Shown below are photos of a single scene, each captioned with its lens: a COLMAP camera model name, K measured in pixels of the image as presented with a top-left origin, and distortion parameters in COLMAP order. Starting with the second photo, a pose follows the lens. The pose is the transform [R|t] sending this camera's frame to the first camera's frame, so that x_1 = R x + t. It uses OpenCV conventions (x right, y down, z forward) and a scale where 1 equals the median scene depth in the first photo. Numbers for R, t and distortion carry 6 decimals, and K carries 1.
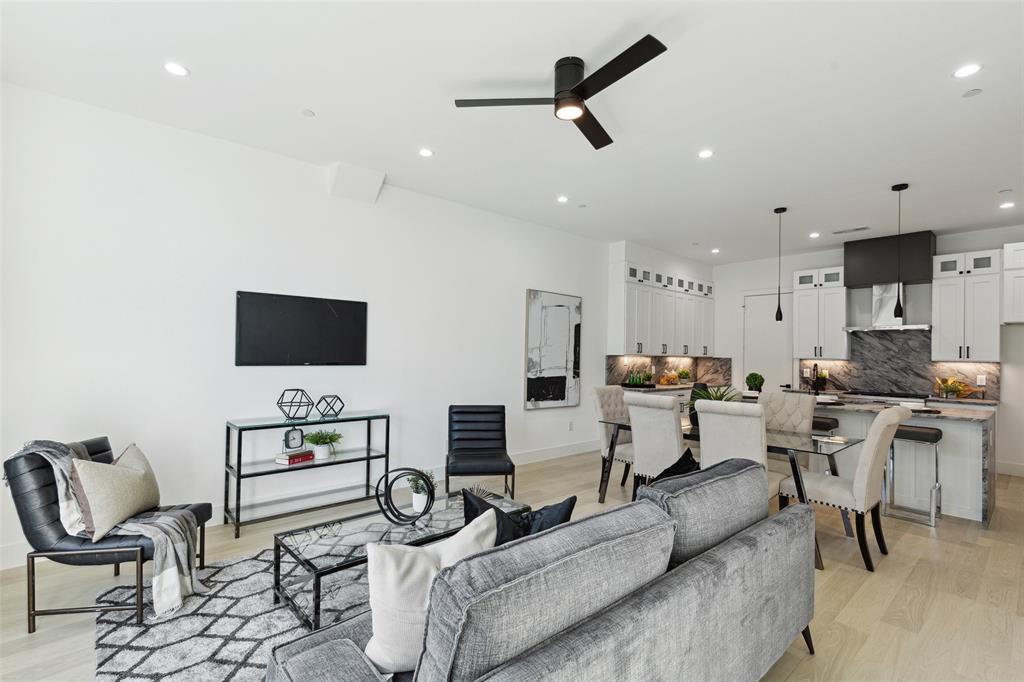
lens RADIAL K [[467.0, 0, 503.8], [0, 467.0, 349.3], [0, 0, 1]] dist [0.010866, -0.003329]
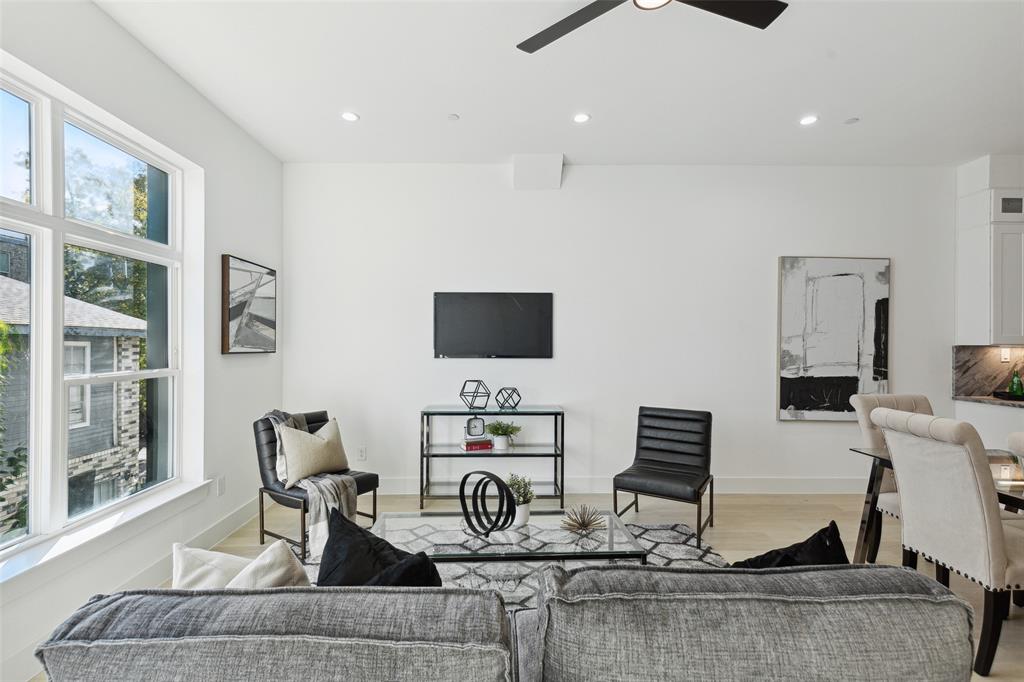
lens RADIAL K [[467.0, 0, 509.3], [0, 467.0, 342.0], [0, 0, 1]] dist [0.010866, -0.003329]
pose [[0.767629, -0.014892, -0.640721, 0.280955], [0.014333, 0.999879, -0.006068, 0.005737], [0.640734, -0.004526, 0.767750, 0.227302]]
